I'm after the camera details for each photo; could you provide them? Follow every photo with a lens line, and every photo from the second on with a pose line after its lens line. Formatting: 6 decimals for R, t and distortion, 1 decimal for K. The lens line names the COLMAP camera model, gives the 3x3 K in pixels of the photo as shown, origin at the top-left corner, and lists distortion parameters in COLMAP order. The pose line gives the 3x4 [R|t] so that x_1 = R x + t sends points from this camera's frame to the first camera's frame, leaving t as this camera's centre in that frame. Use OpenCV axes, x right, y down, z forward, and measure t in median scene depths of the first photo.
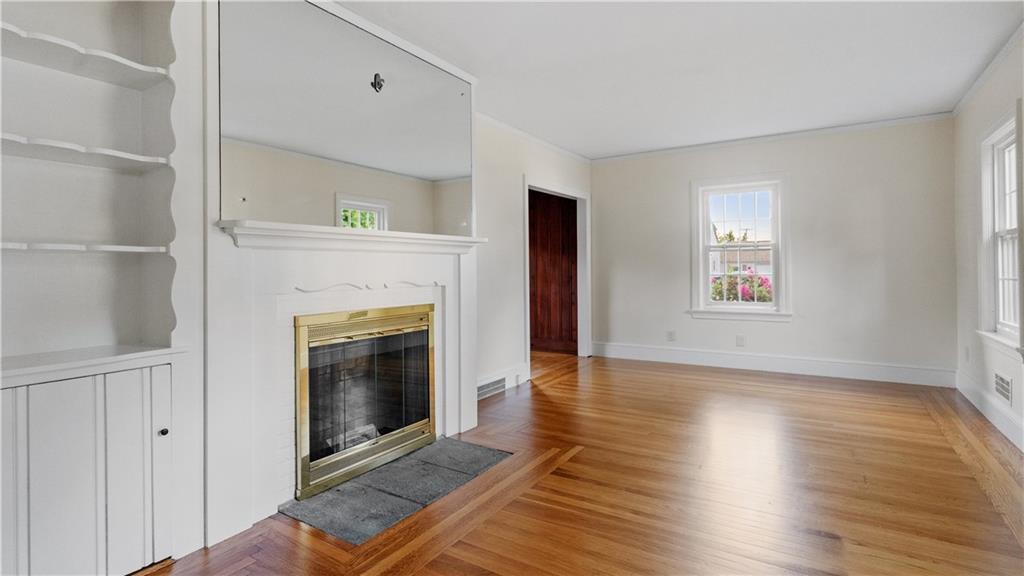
lens RADIAL K [[509.9, 0, 511.4], [0, 509.9, 267.7], [0, 0, 1]] dist [0.000947, 0.000192]
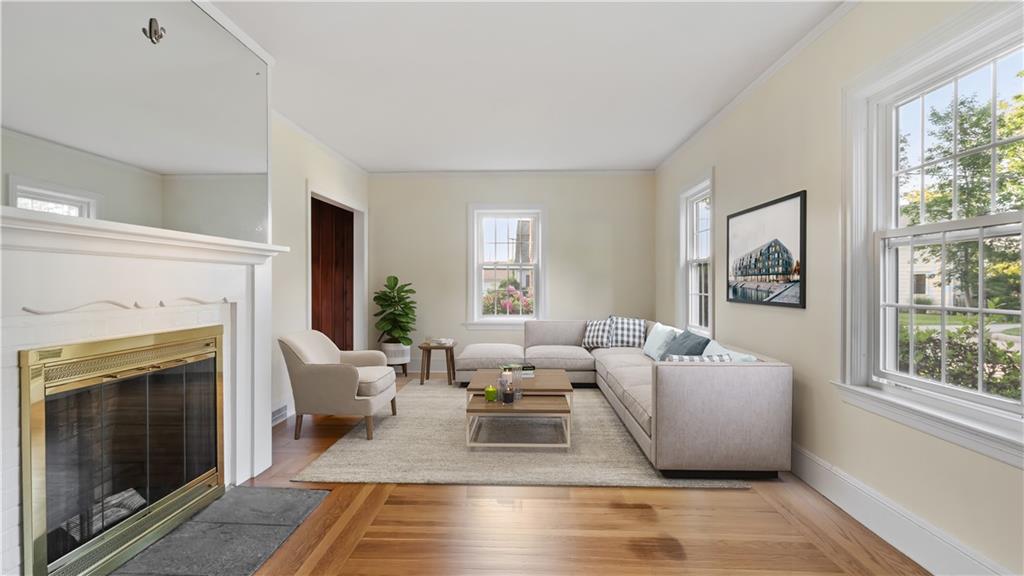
lens RADIAL K [[483.2, 0, 512.0], [0, 483.2, 288.0], [0, 0, 1]] dist [-0.002685, -0.000747]
pose [[0.865558, 0.006102, 0.500771, -0.139388], [-0.010967, 0.999917, 0.006772, 0.001670], [-0.500688, -0.011354, 0.865553, 0.107703]]
